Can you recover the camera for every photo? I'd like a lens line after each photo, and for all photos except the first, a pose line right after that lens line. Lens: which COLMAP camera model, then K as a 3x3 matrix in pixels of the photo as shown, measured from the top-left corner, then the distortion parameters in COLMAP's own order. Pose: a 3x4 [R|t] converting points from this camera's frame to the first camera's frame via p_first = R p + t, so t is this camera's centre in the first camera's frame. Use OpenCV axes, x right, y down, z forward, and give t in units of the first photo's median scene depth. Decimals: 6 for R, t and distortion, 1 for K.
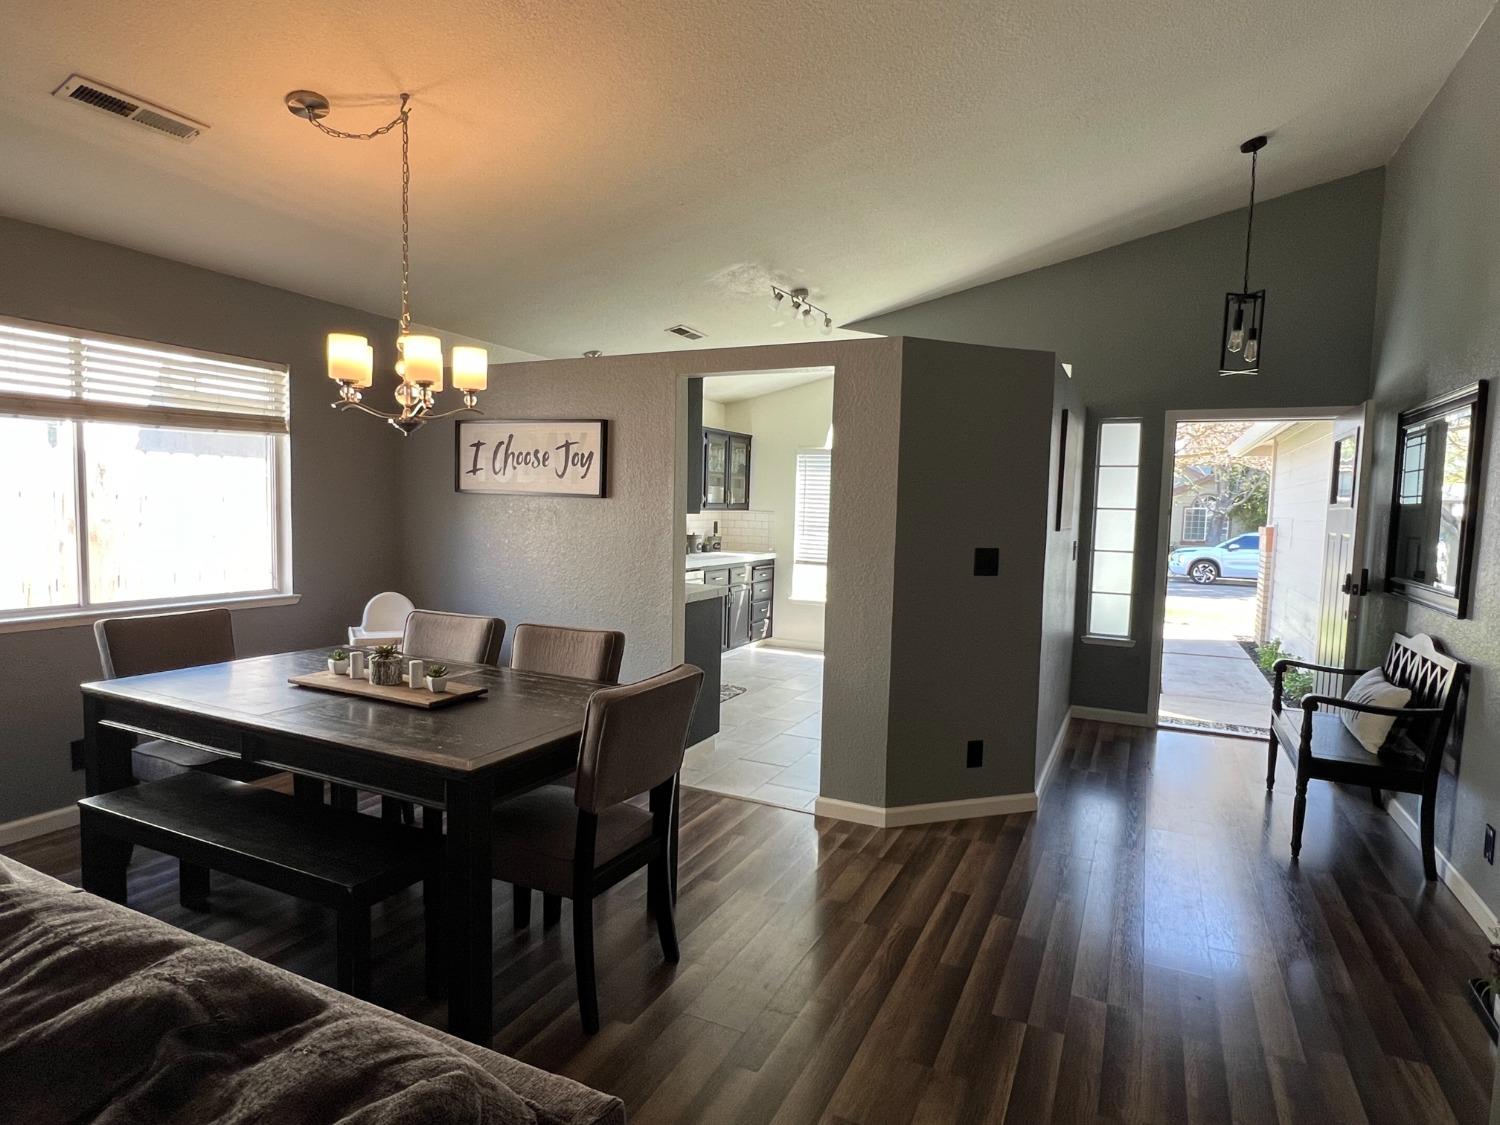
lens RADIAL K [[831.3, 0, 750.4], [0, 831.3, 565.7], [0, 0, 1]] dist [0.003936, 0.000550]
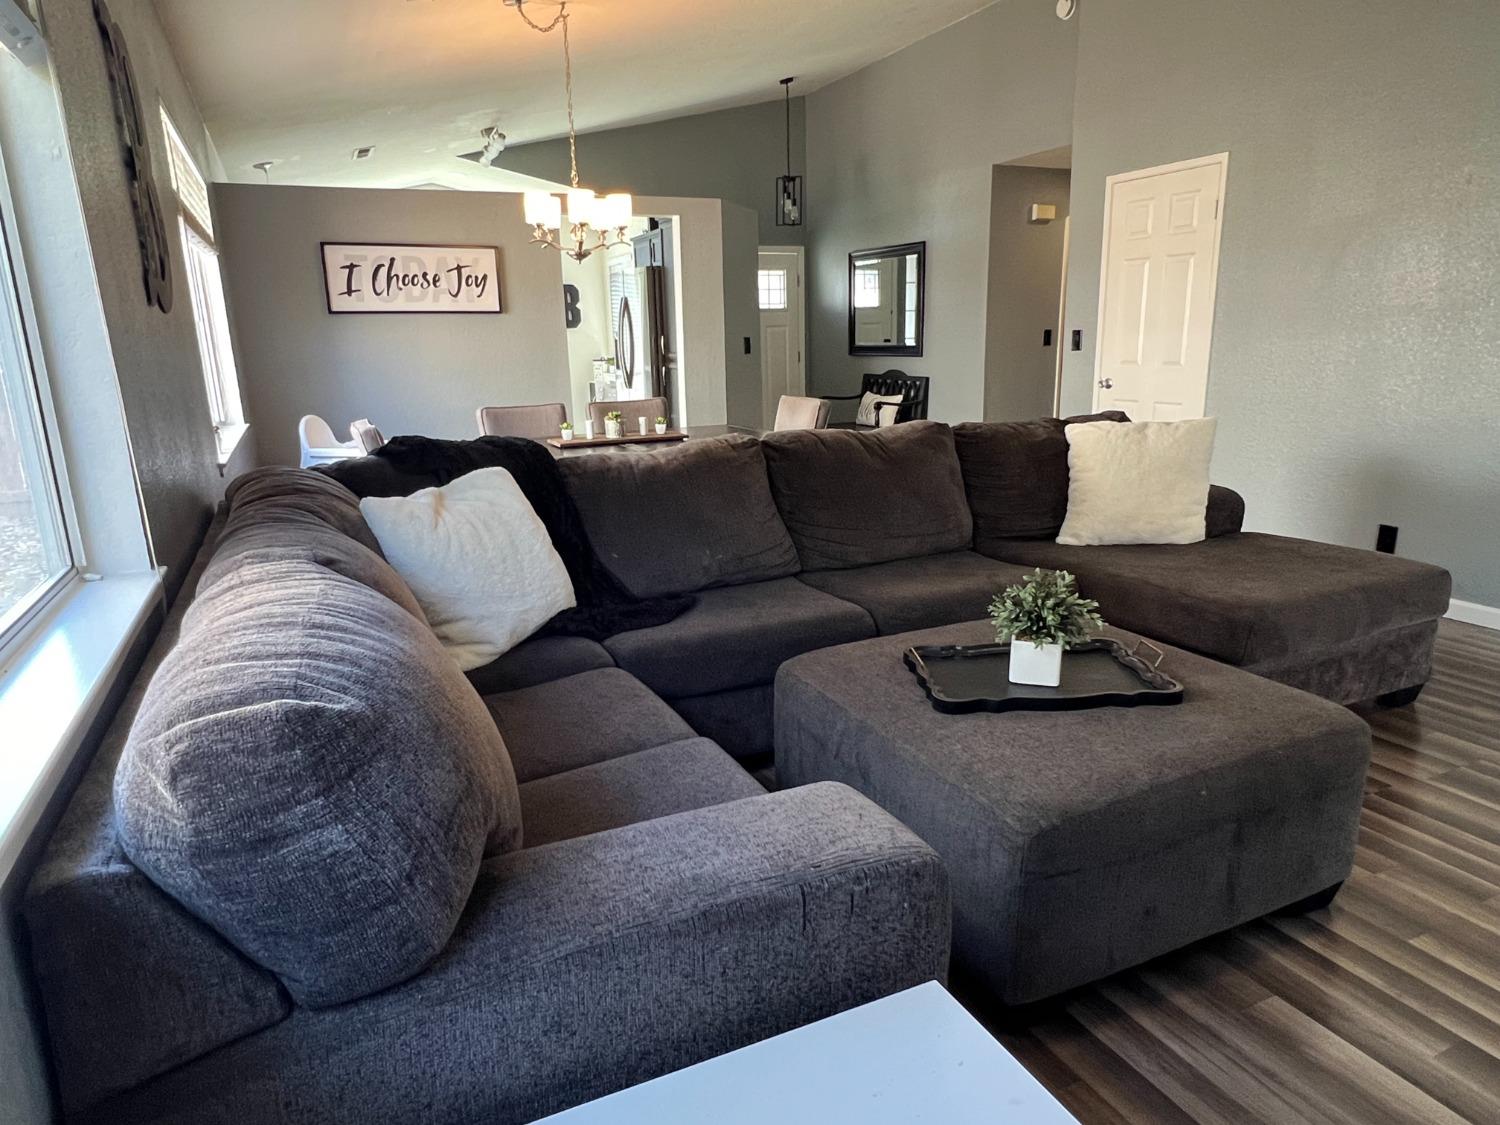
lens RADIAL K [[918.0, 0, 746.8], [0, 918.0, 565.5], [0, 0, 1]] dist [0.004751, 0.000313]
pose [[0.629852, -0.233555, 0.740769, -1.019542], [0.103580, 0.970459, 0.217902, 0.021076], [-0.769777, -0.060517, 0.635437, -0.157296]]
